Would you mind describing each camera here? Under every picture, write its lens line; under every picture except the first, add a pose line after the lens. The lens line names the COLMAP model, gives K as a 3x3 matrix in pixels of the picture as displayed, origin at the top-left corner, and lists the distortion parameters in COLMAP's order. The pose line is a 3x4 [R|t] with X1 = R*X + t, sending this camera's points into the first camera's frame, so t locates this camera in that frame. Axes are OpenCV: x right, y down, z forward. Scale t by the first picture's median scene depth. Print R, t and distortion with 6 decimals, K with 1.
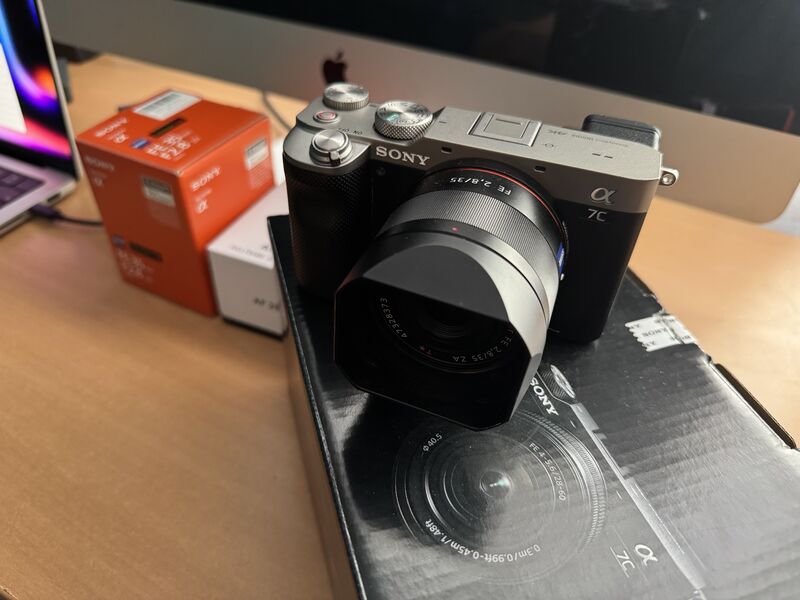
lens RADIAL K [[565.3, 0, 400.0], [0, 565.3, 300.0], [0, 0, 1]] dist [-0.005639, -0.002684]
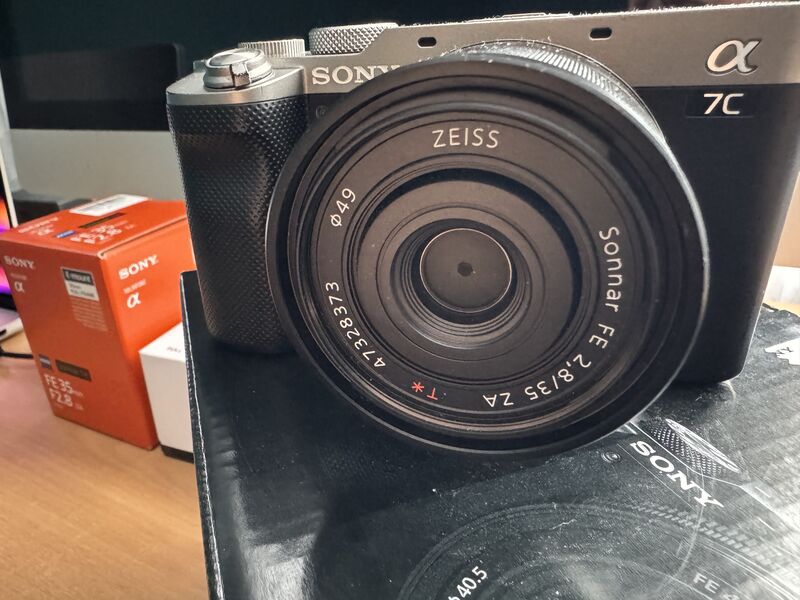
lens RADIAL K [[567.2, 0, 380.5], [0, 567.2, 300.8], [0, 0, 1]] dist [-0.032405, 0.000493]
pose [[0.997434, -0.071483, -0.004024, 0.013622], [0.068217, 0.965927, -0.249662, 0.130636], [0.021733, 0.248747, 0.968325, 0.494420]]
